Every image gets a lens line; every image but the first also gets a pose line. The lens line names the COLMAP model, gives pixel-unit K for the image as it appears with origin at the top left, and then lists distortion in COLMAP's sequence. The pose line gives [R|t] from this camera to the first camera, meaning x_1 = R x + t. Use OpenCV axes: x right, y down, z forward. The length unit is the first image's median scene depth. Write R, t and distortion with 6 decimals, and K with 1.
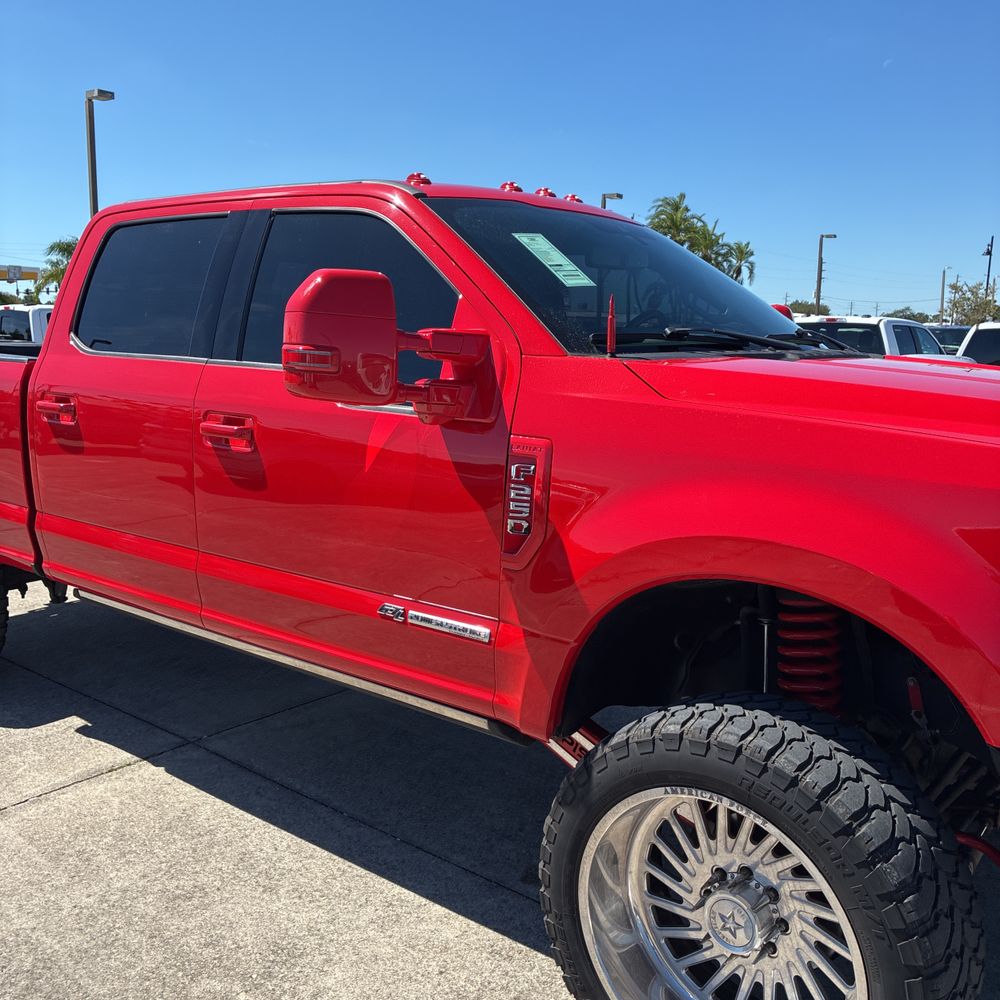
lens RADIAL K [[1012.3, 0, 499.8], [0, 1012.3, 495.6], [0, 0, 1]] dist [0.017825, 0.000000]
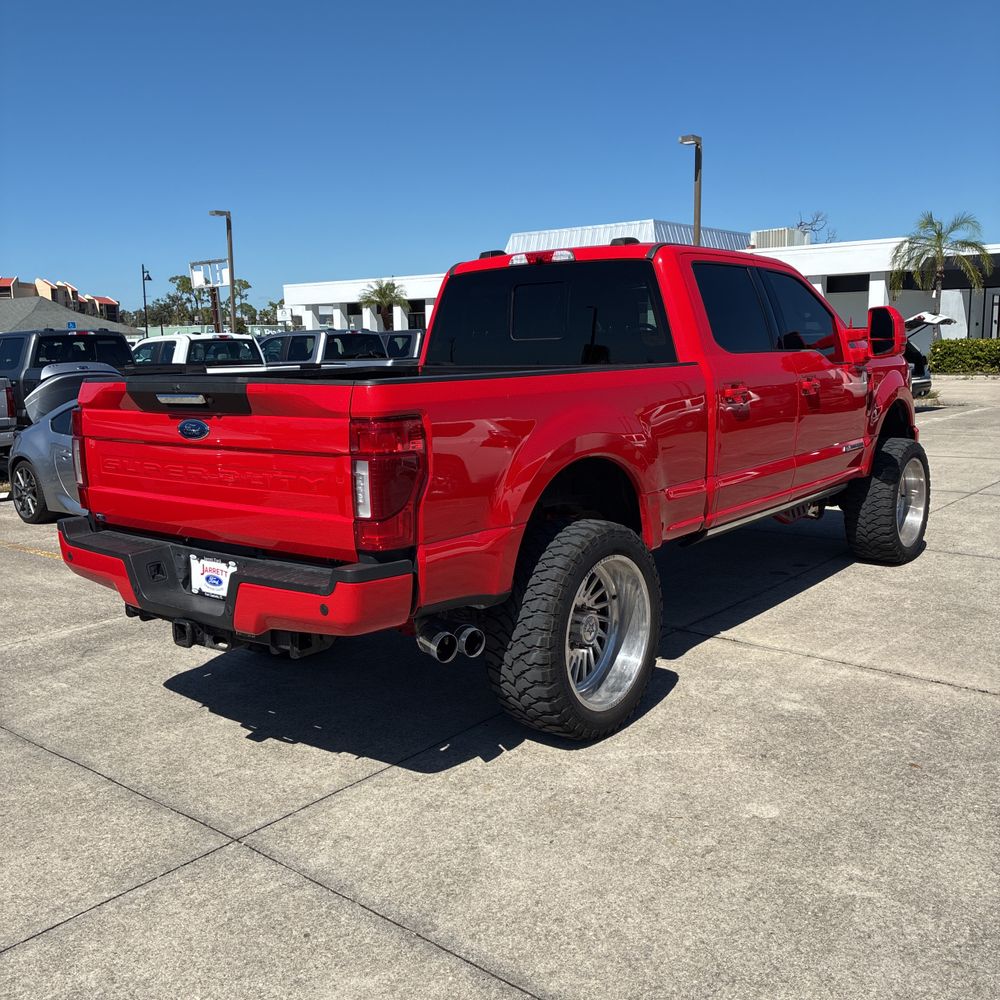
lens RADIAL K [[1012.3, 0, 486.3], [0, 1012.3, 503.2], [0, 0, 1]] dist [0.017825, 0.000000]
pose [[-0.000117, -0.170856, 0.985296, -2.032397], [0.177484, 0.969650, 0.168164, -0.257002], [-0.984124, 0.174894, 0.030211, 1.461082]]
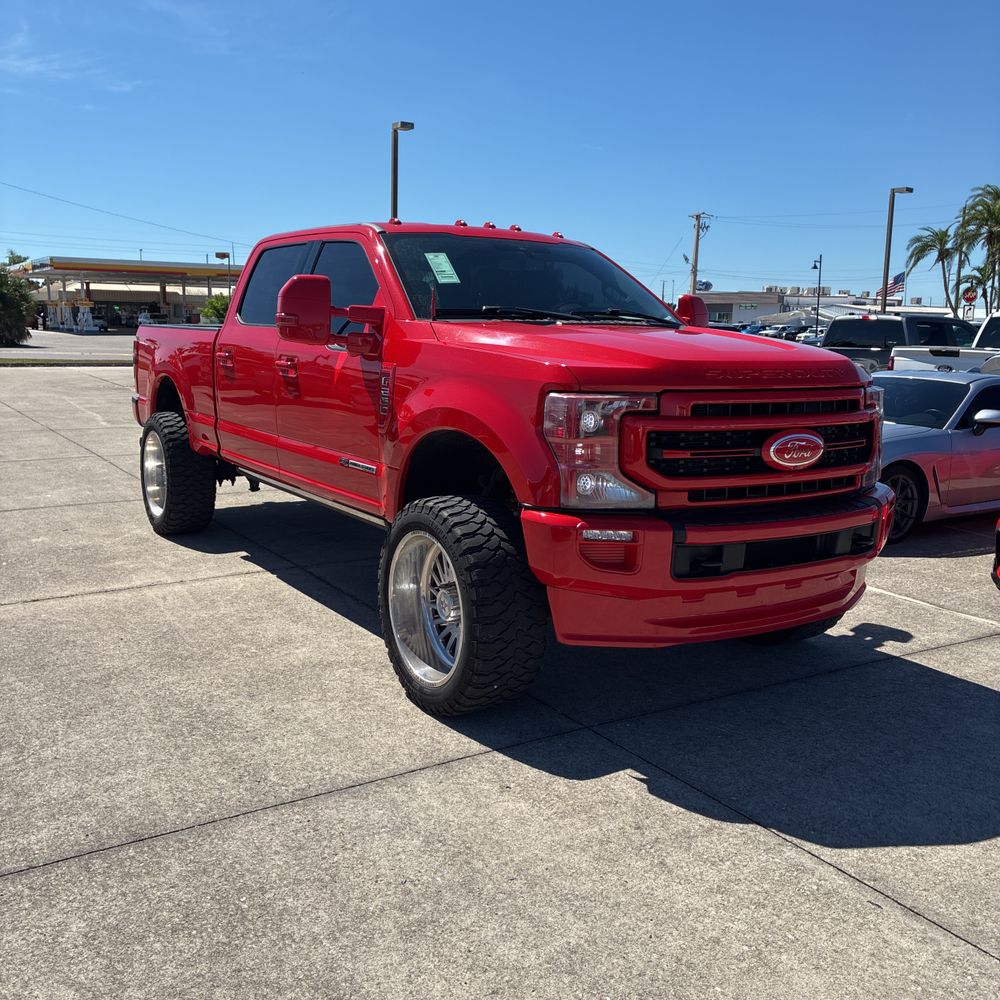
lens RADIAL K [[1012.3, 0, 491.1], [0, 1012.3, 498.4], [0, 0, 1]] dist [0.017825, 0.000000]
pose [[0.949523, 0.054677, -0.308895, 0.589673], [-0.053864, 0.998486, 0.011167, 0.121406], [0.309038, 0.006035, 0.951031, -0.545196]]
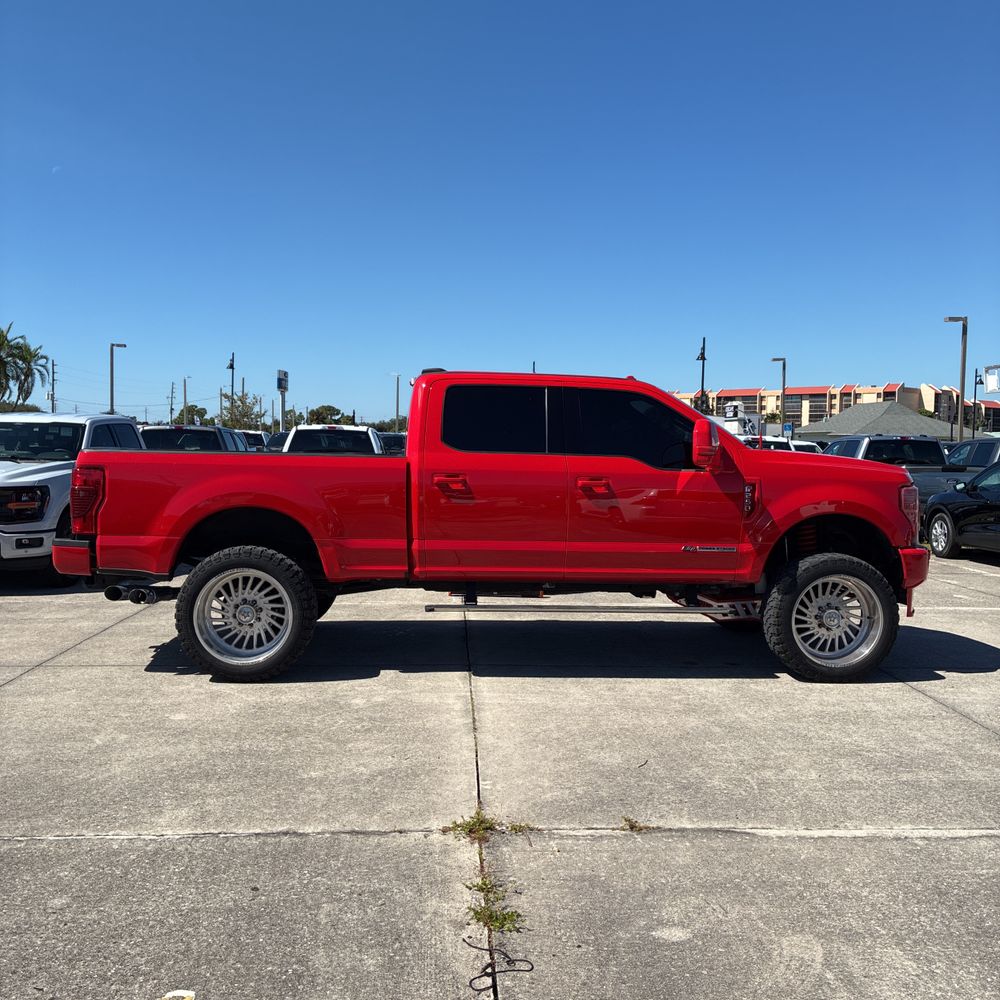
lens RADIAL K [[1012.3, 0, 500.5], [0, 1012.3, 491.5], [0, 0, 1]] dist [0.017825, 0.000000]
pose [[0.729316, -0.033408, 0.683361, -1.822225], [0.103105, 0.992767, -0.061504, 0.066144], [-0.676363, 0.115313, 0.727486, -0.468790]]
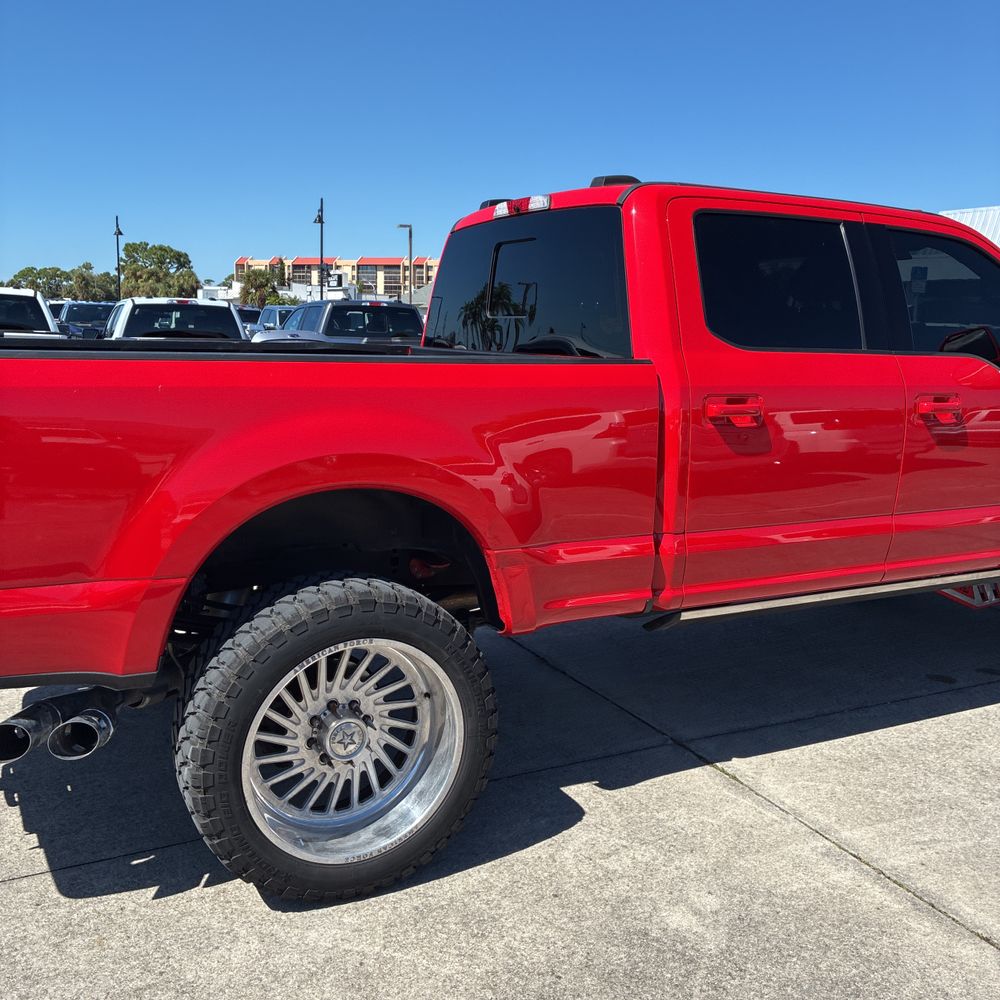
lens RADIAL K [[1012.3, 0, 479.6], [0, 1012.3, 504.9], [0, 0, 1]] dist [0.017825, 0.000000]
pose [[0.409721, -0.164516, 0.897253, -1.506920], [0.126874, 0.984320, 0.122545, -0.156992], [-0.903345, 0.063629, 0.424169, 0.913066]]
